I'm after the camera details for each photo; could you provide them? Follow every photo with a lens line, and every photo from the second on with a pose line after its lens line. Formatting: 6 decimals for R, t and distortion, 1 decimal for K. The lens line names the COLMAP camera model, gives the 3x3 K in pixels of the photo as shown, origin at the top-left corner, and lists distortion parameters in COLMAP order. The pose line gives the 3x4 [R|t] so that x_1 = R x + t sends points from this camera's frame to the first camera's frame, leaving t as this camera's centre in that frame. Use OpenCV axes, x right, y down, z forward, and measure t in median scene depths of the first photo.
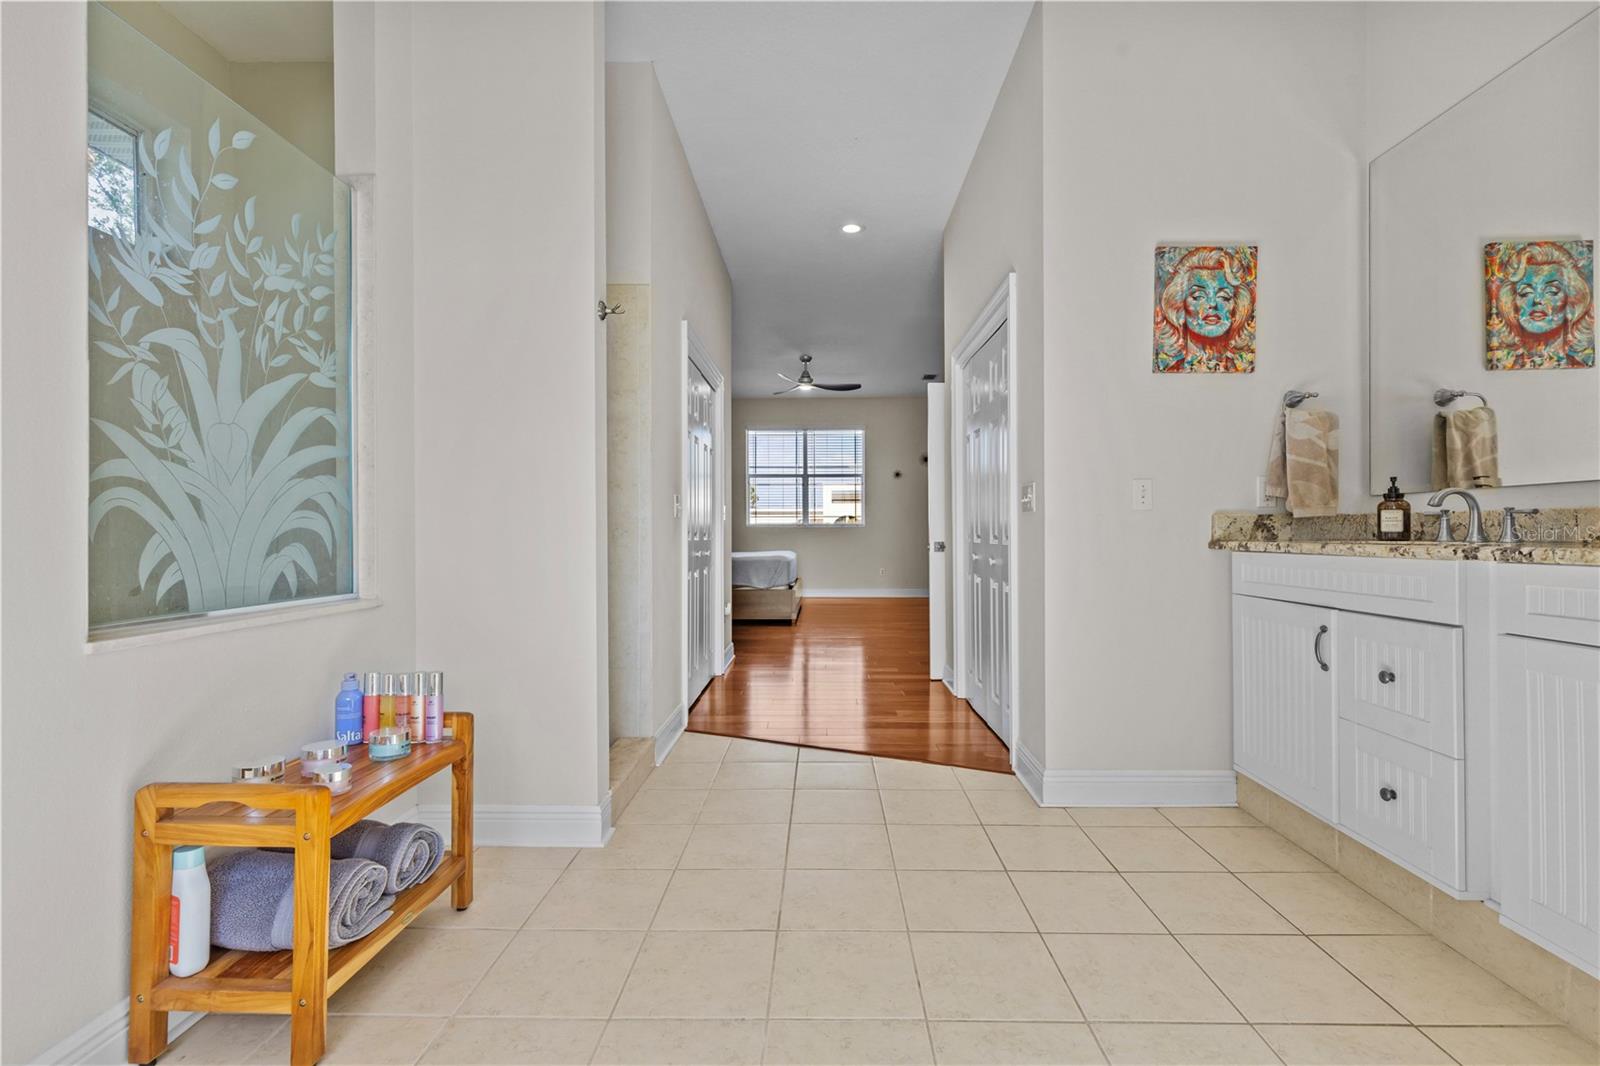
lens RADIAL K [[723.8, 0, 807.4], [0, 723.8, 533.2], [0, 0, 1]] dist [0.010037, -0.001208]
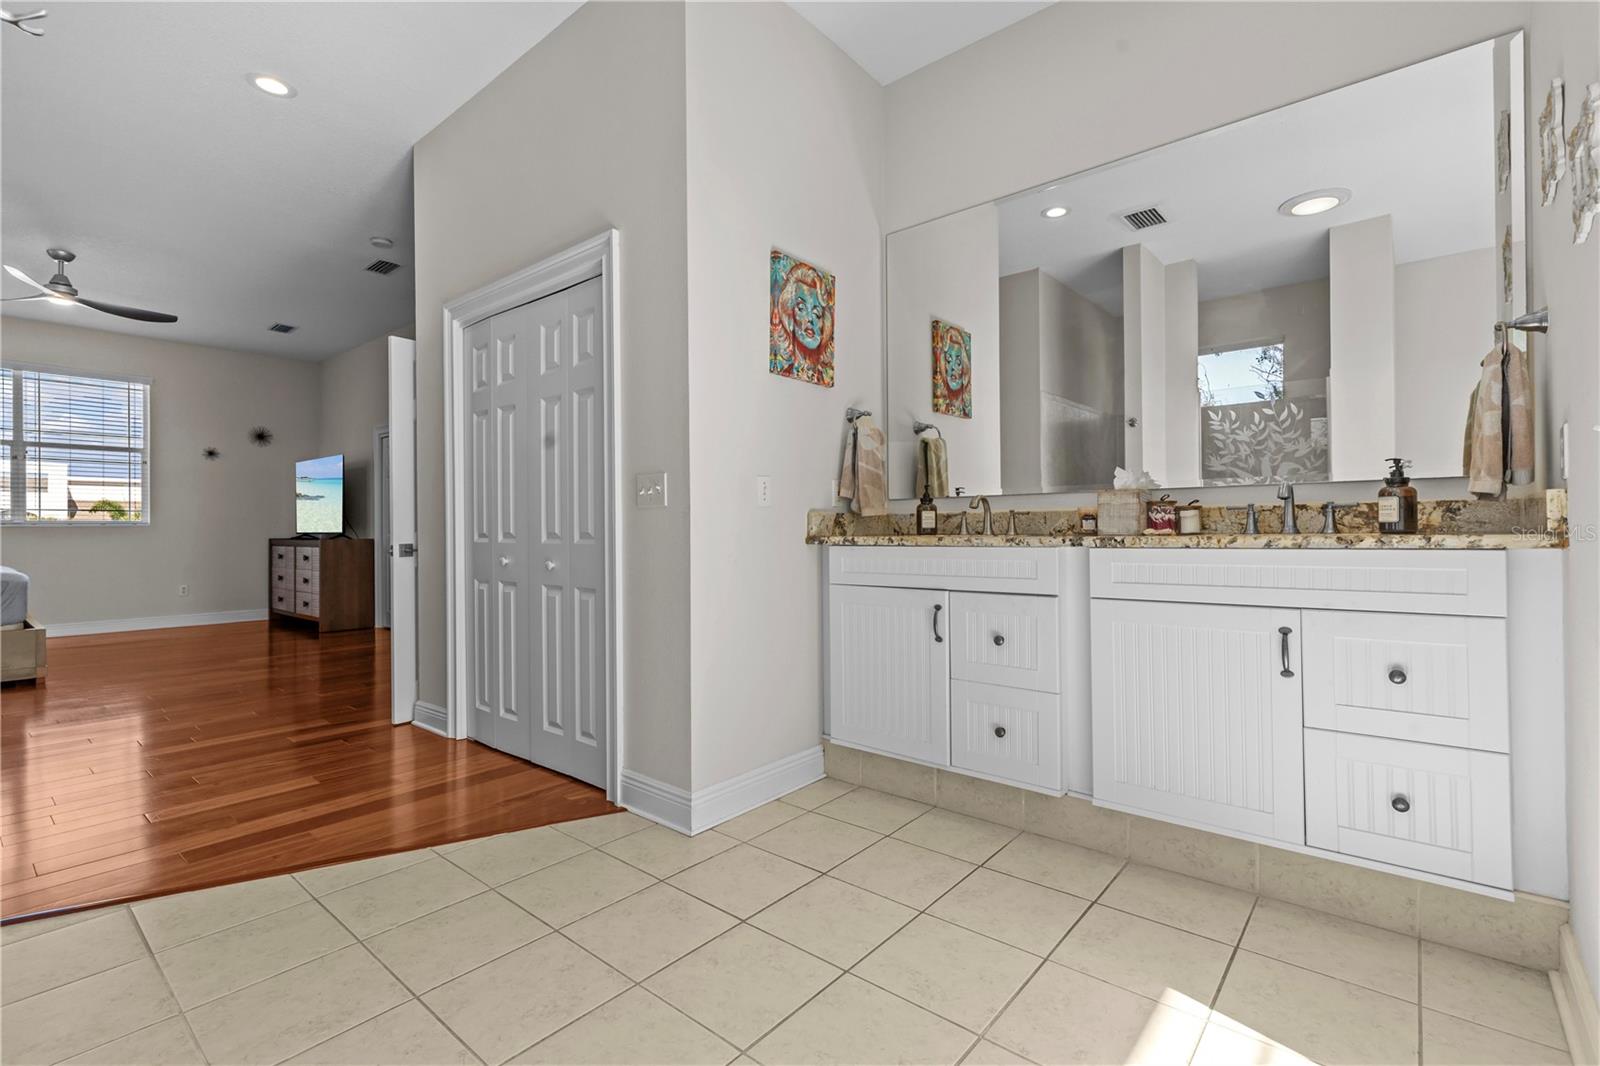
lens RADIAL K [[723.8, 0, 802.2], [0, 723.8, 525.9], [0, 0, 1]] dist [0.010037, -0.001208]
pose [[0.619680, 0.001667, 0.784853, -0.303348], [0.006842, 0.999948, -0.007526, 0.002550], [-0.784825, 0.010034, 0.619636, 0.347145]]
